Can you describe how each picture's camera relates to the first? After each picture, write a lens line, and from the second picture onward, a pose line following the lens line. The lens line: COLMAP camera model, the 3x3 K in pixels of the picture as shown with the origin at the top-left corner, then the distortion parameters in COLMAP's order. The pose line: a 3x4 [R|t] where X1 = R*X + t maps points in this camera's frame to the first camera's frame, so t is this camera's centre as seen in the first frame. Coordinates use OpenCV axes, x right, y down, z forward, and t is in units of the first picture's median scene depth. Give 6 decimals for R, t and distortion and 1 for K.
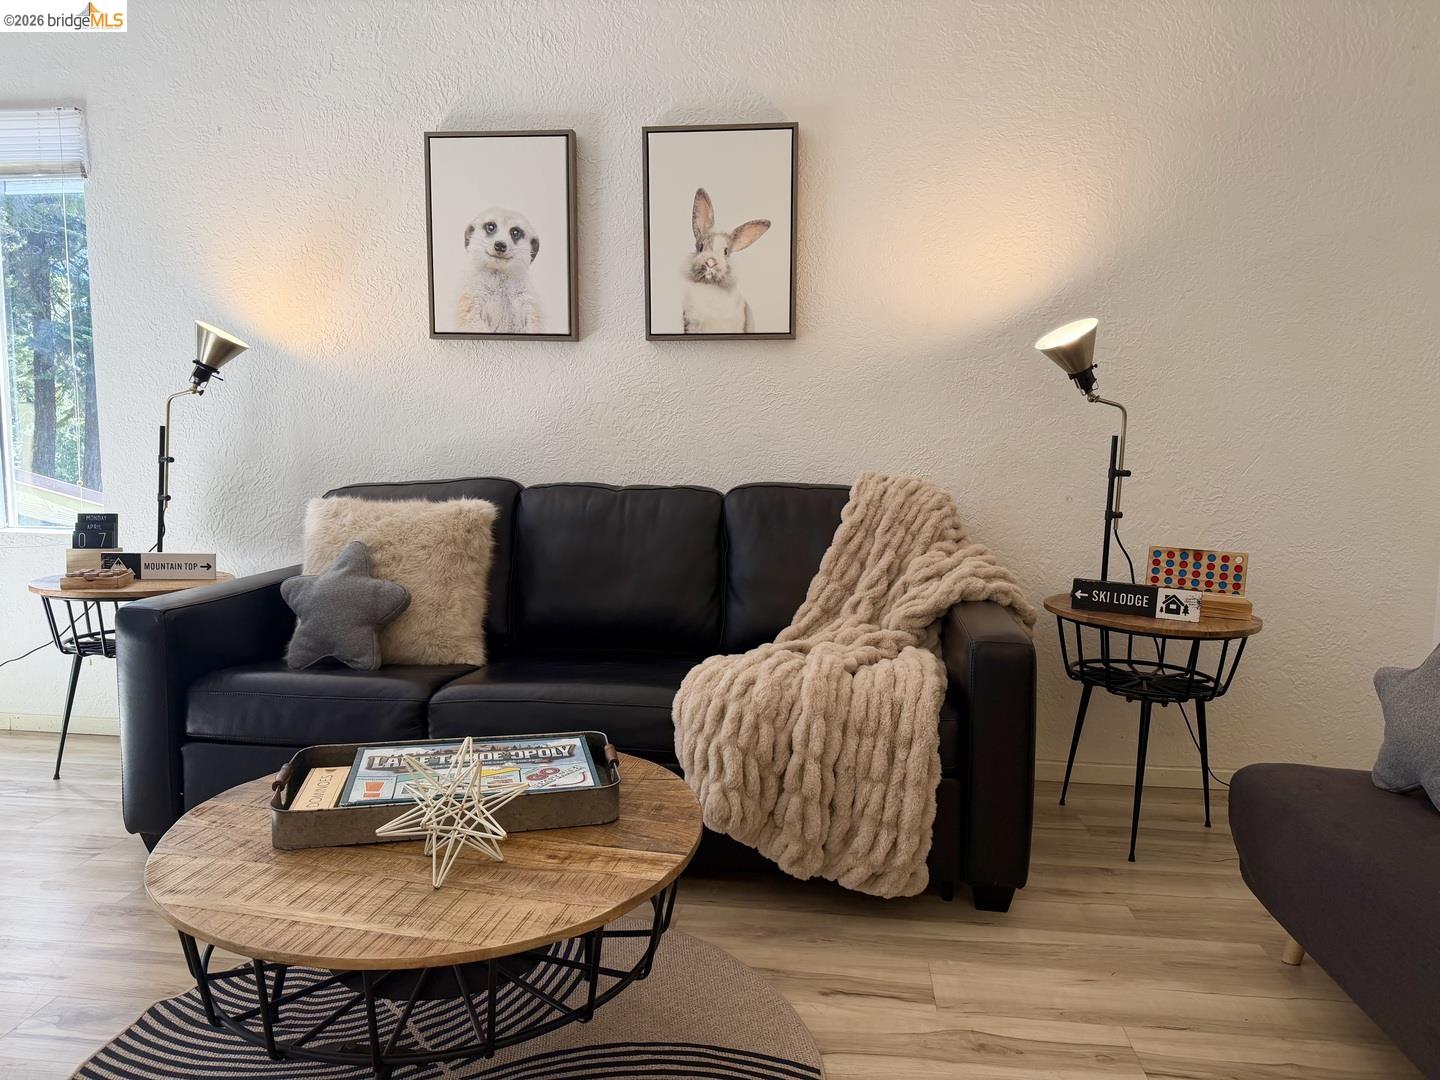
lens RADIAL K [[1004.0, 0, 723.8], [0, 1004.0, 546.9], [0, 0, 1]] dist [0.083406, -0.114808]
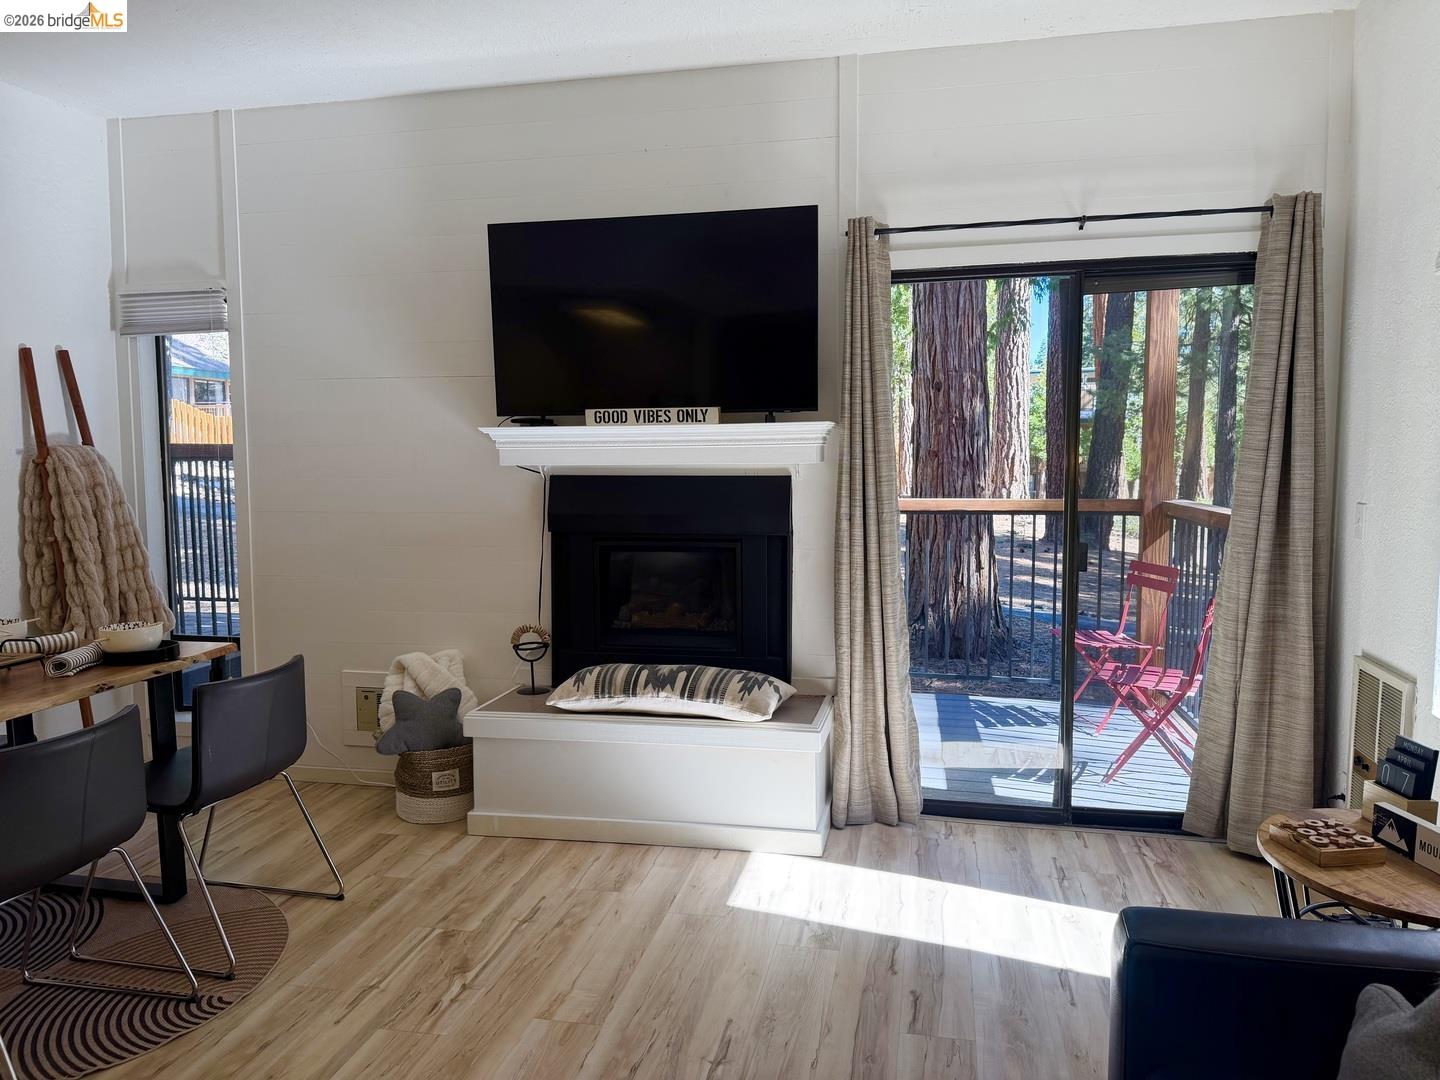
lens RADIAL K [[1004.0, 0, 723.8], [0, 1004.0, 544.3], [0, 0, 1]] dist [0.083406, -0.114808]
pose [[-0.099662, 0.082704, -0.991578, 0.101453], [-0.103082, 0.990319, 0.092959, -0.186624], [0.989667, 0.111479, -0.090172, 0.608079]]
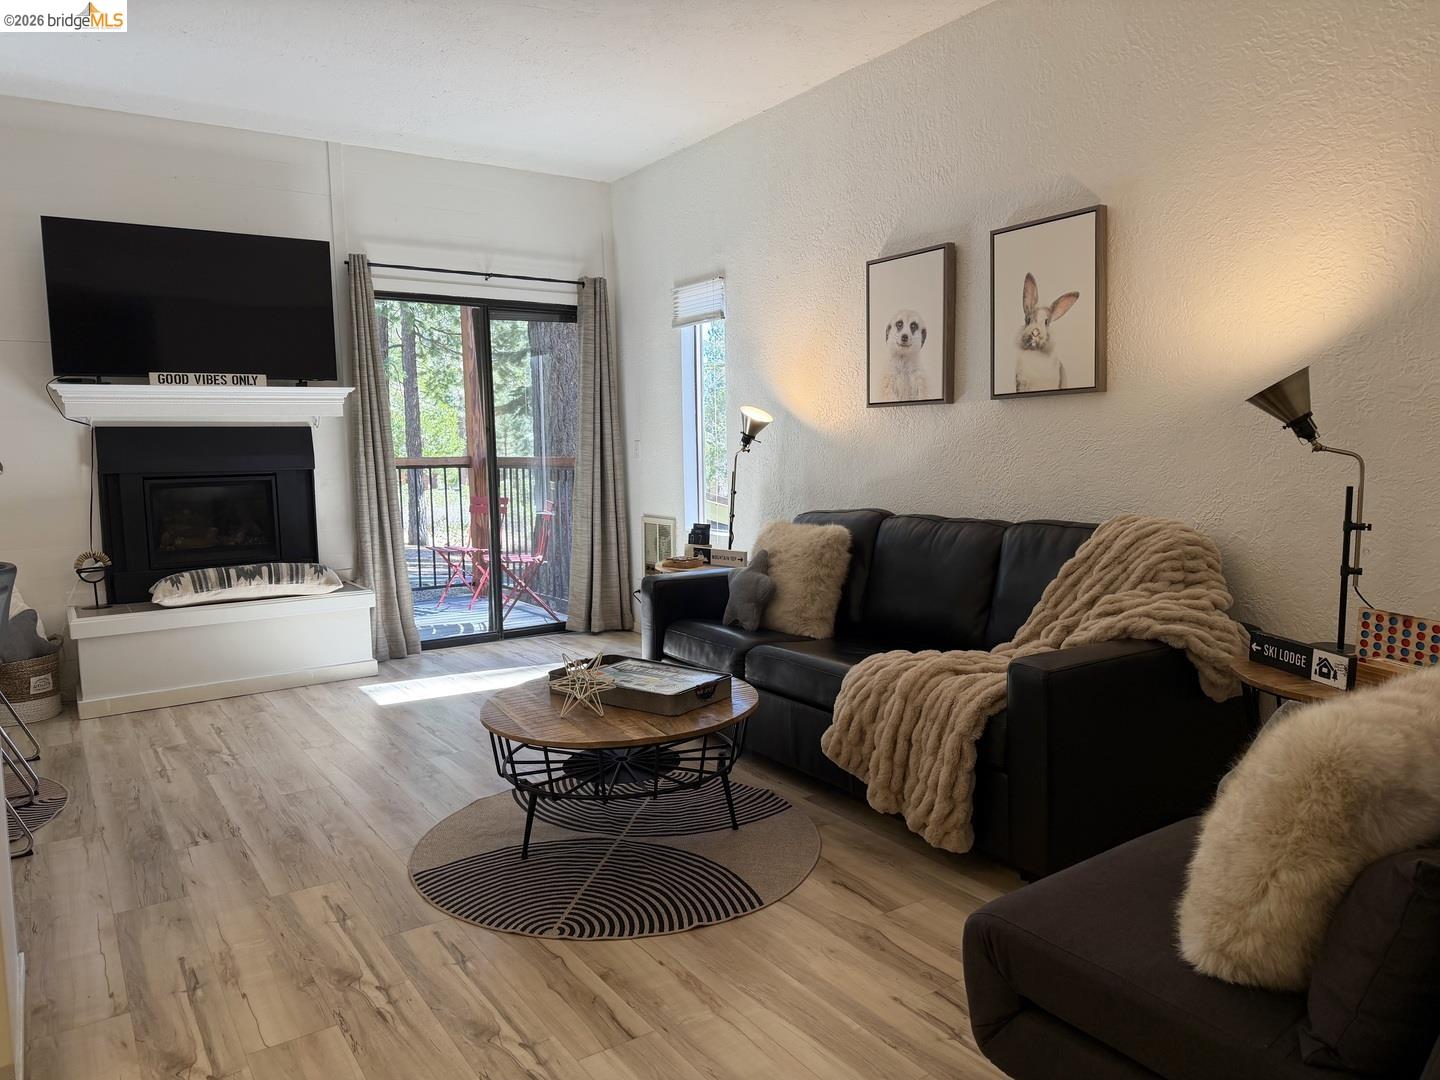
lens RADIAL K [[1004.0, 0, 720.9], [0, 1004.0, 539.7], [0, 0, 1]] dist [0.083406, -0.114808]
pose [[0.645838, 0.053075, -0.761627, 0.686901], [-0.061976, 0.997933, 0.016989, -0.037894], [0.760955, 0.036231, 0.647793, -0.043775]]
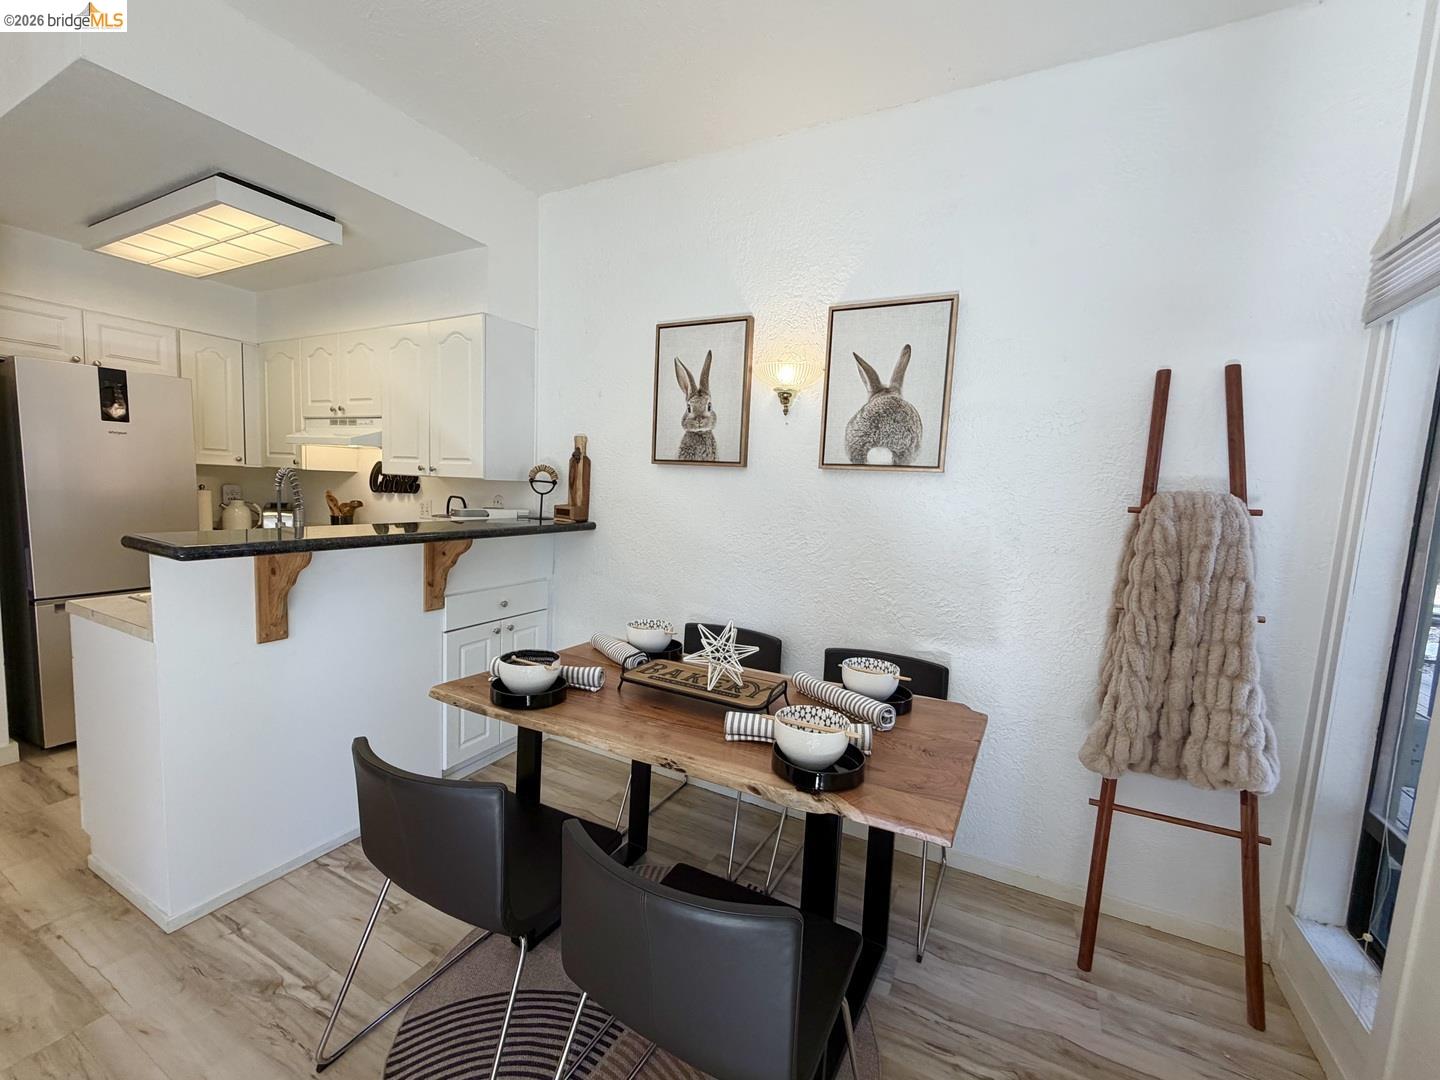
lens RADIAL K [[596.4, 0, 716.9], [0, 596.4, 539.9], [0, 0, 1]] dist [-0.001112, 0.000204]
pose [[-0.928594, -0.087770, 0.360567, -0.941912], [-0.015402, 0.979906, 0.198865, -0.166245], [-0.370776, 0.179112, -0.911287, 0.339129]]
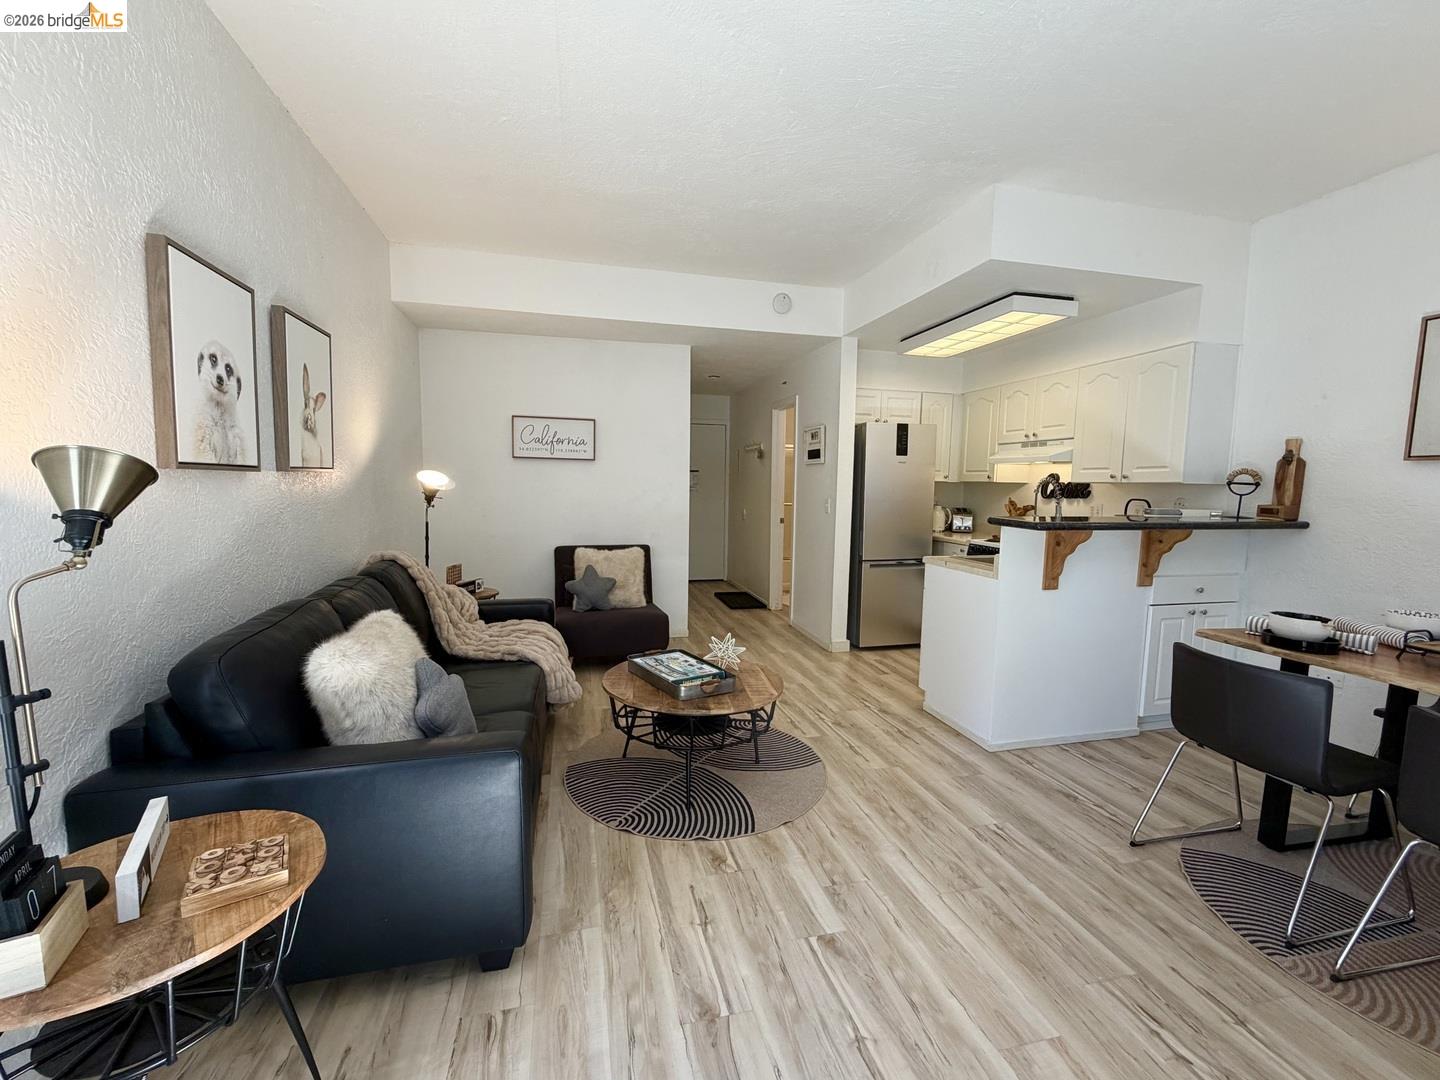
lens RADIAL K [[596.4, 0, 718.0], [0, 596.4, 541.4], [0, 0, 1]] dist [-0.001112, 0.000204]
pose [[-0.341456, -0.108114, 0.933659, -1.003532], [0.082735, 0.986049, 0.144438, -0.191854], [-0.936249, 0.126565, -0.327748, 0.789086]]
